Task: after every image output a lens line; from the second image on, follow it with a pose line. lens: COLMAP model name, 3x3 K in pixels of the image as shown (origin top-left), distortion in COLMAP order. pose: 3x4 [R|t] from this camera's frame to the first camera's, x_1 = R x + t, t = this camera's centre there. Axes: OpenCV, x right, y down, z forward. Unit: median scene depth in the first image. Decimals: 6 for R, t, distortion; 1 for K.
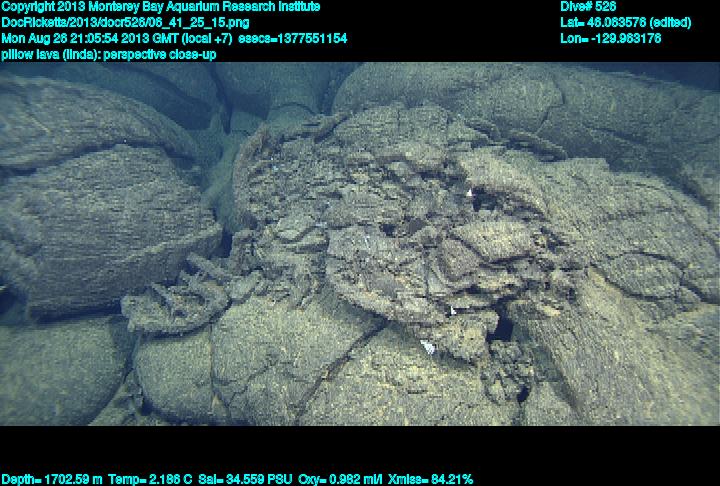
lens RADIAL K [[439.8, 0, 381.4], [0, 439.8, 256.4], [0, 0, 1]] dist [-0.046688, 0.117041]
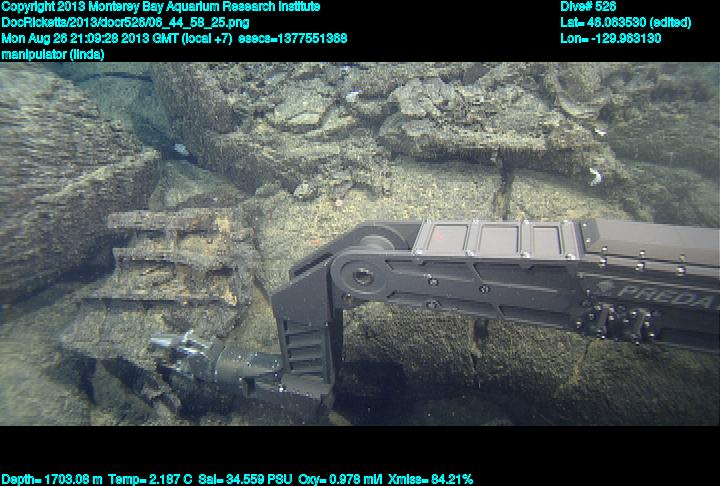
lens RADIAL K [[439.8, 0, 381.4], [0, 439.8, 256.4], [0, 0, 1]] dist [-0.046688, 0.117041]
pose [[0.873984, -0.262935, 0.408677, -0.463058], [0.231262, 0.964686, 0.126090, 0.108534], [-0.427398, -0.015689, 0.903927, 0.281516]]
